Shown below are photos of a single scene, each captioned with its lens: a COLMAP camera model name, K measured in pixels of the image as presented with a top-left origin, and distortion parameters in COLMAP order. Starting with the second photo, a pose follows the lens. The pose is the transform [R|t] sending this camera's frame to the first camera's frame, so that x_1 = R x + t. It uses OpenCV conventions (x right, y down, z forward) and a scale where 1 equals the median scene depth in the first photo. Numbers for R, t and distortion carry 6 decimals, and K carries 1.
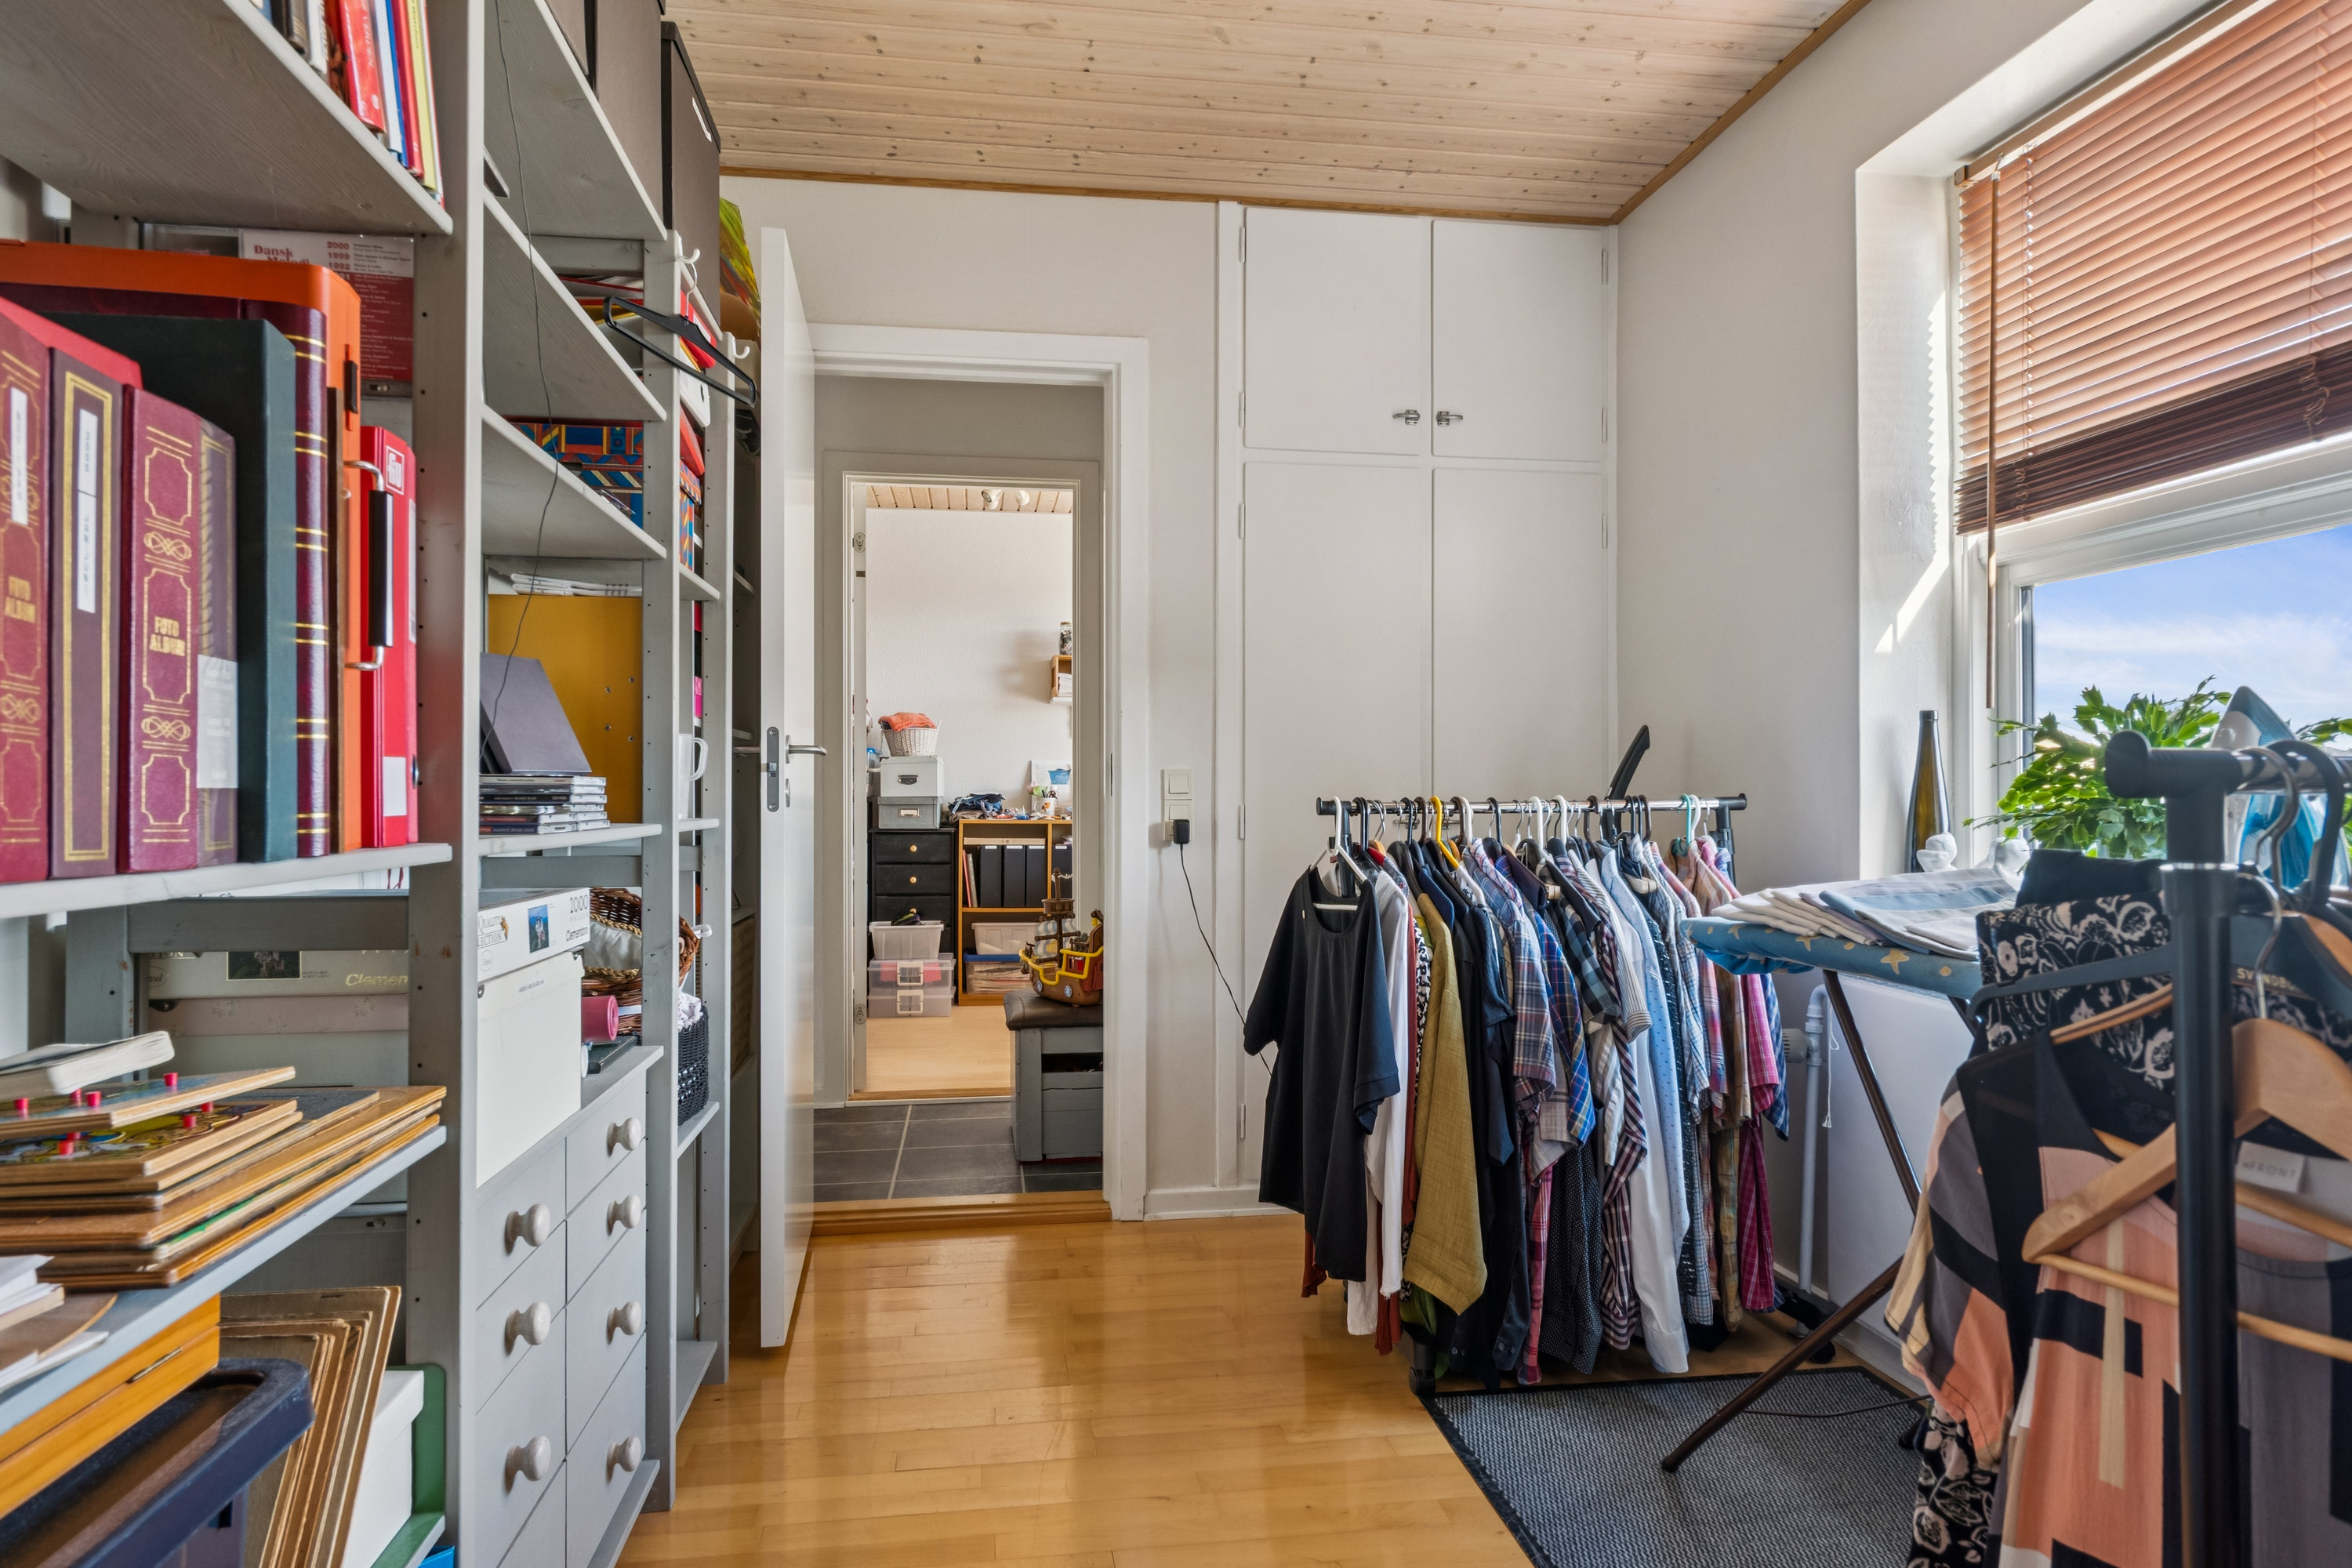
lens RADIAL K [[1325.2, 0, 1172.4], [0, 1325.2, 795.3], [0, 0, 1]] dist [0.000530, -0.000195]
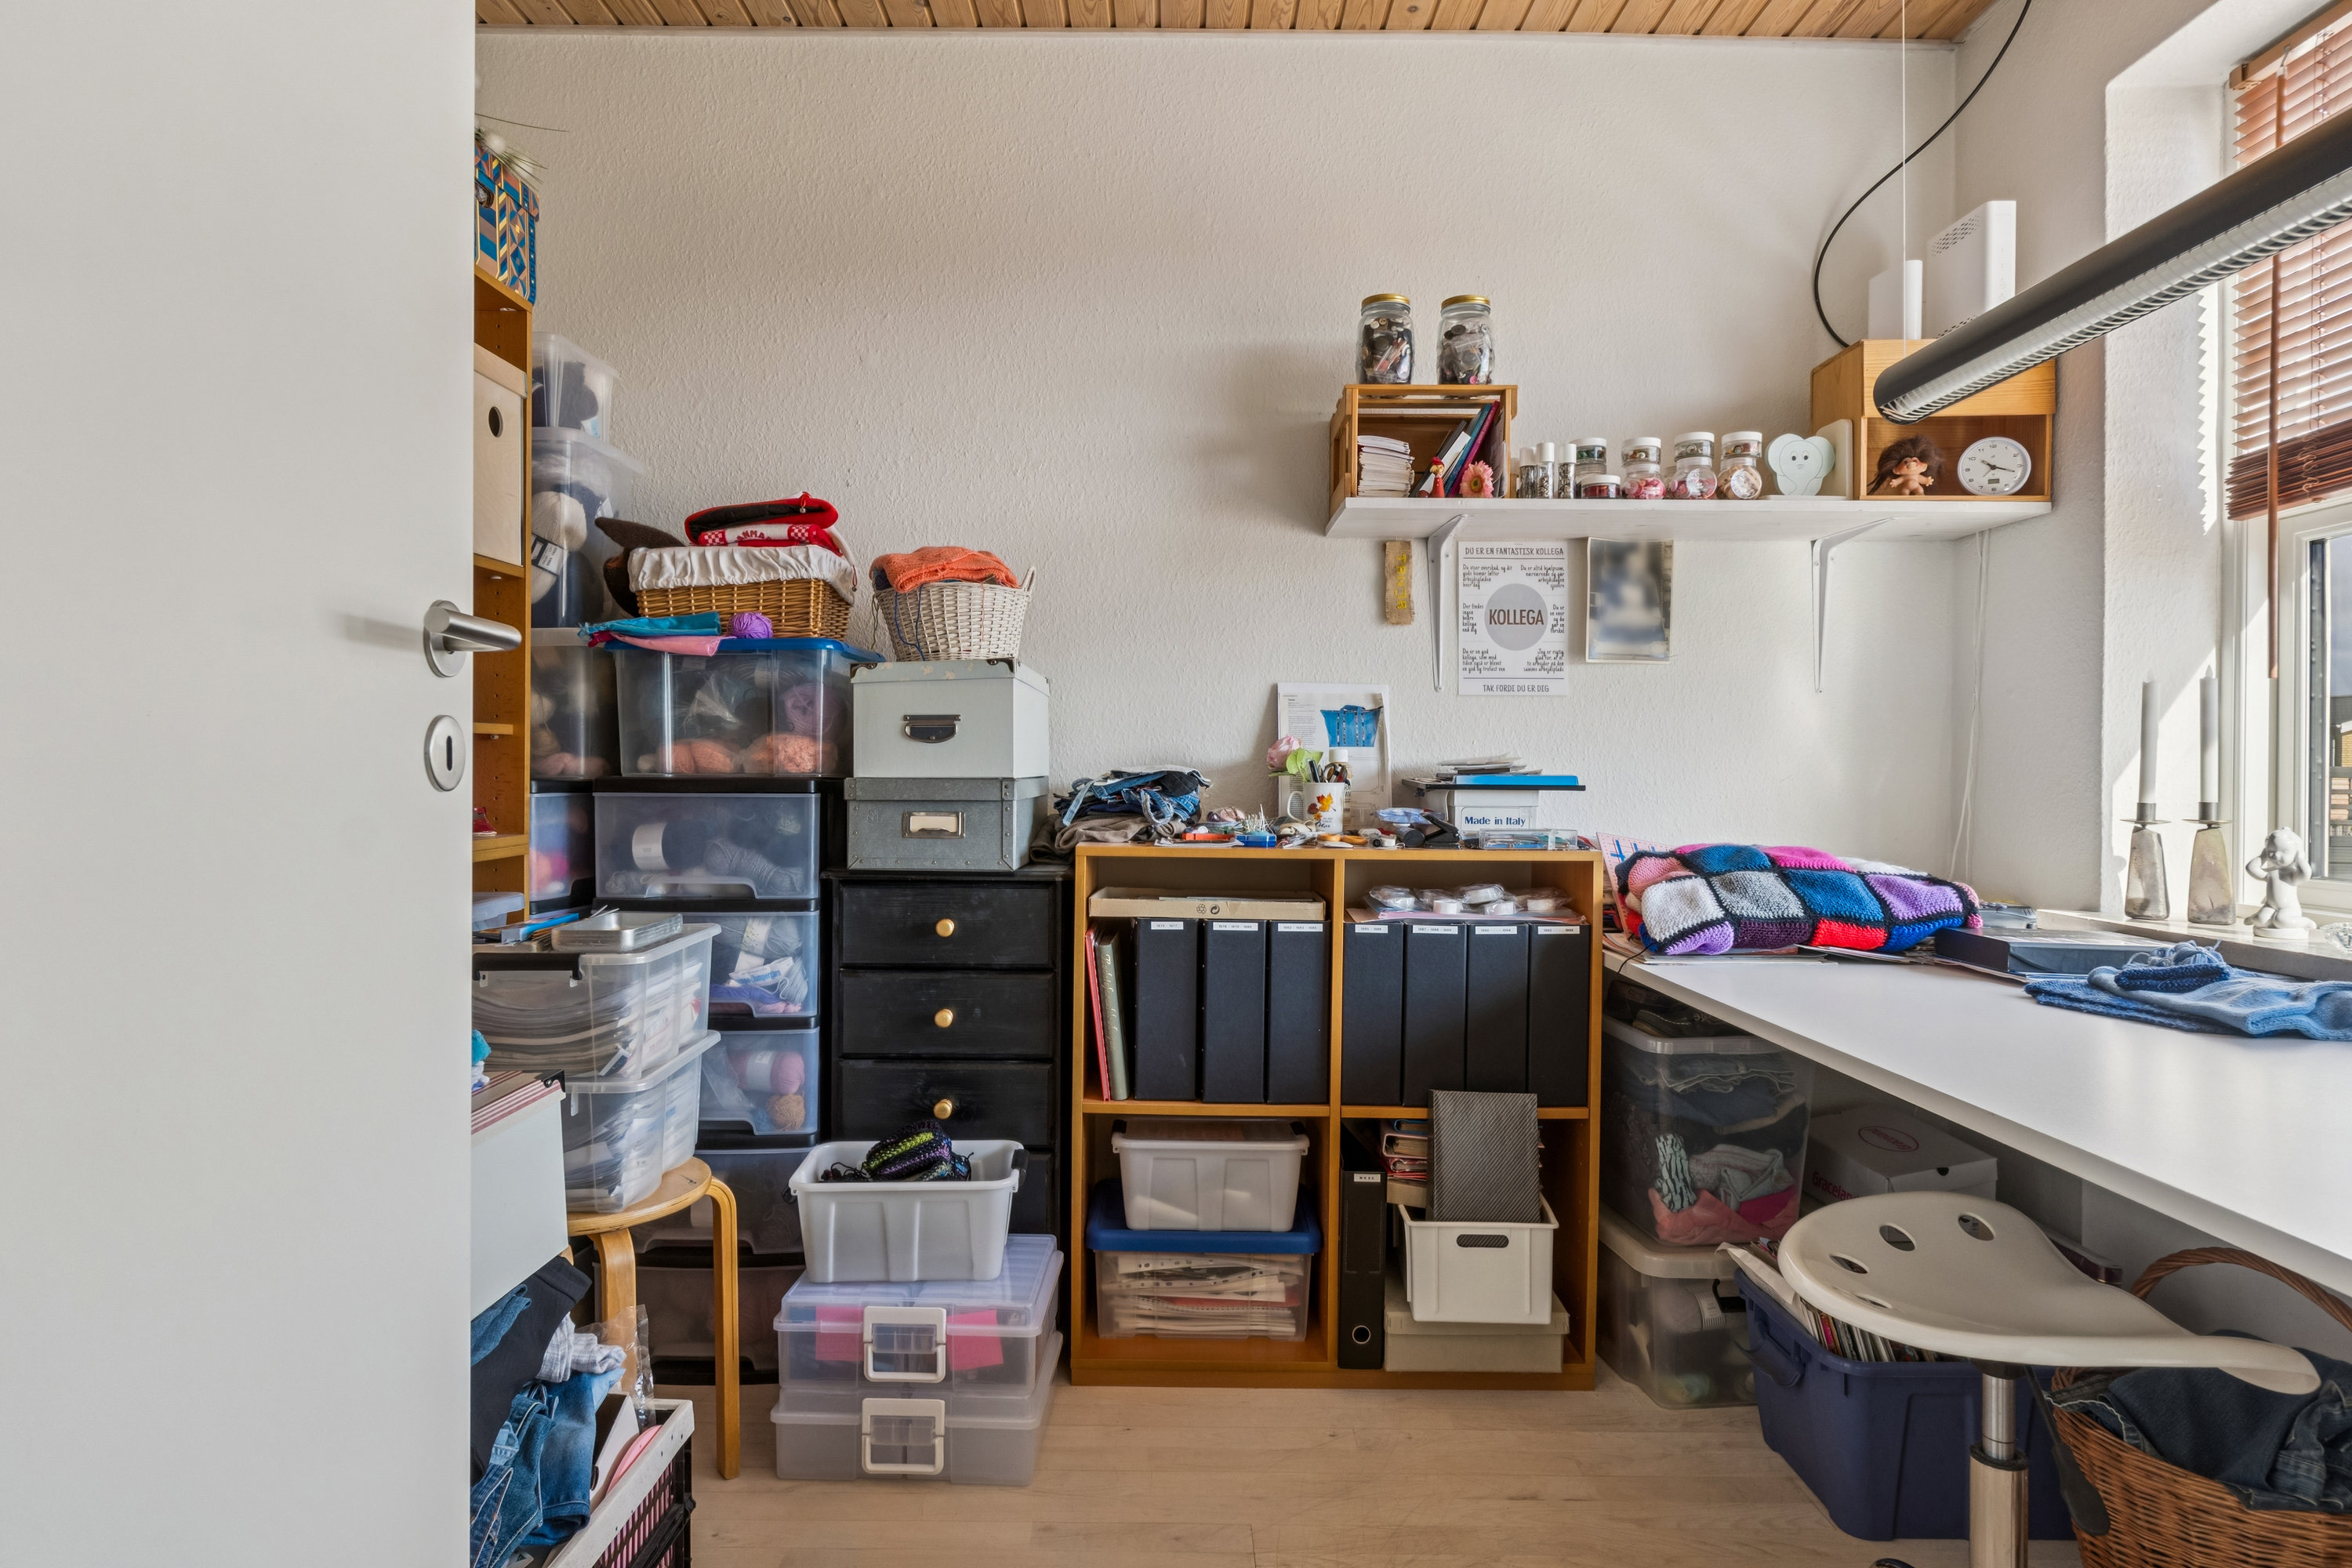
lens RADIAL K [[1325.2, 0, 1176.6], [0, 1325.2, 774.1], [0, 0, 1]] dist [0.000530, -0.000195]
pose [[0.991269, 0.012966, -0.131213, -0.089251], [-0.010562, 0.999764, 0.019007, -0.006919], [0.131428, -0.017455, 0.991172, 0.654992]]
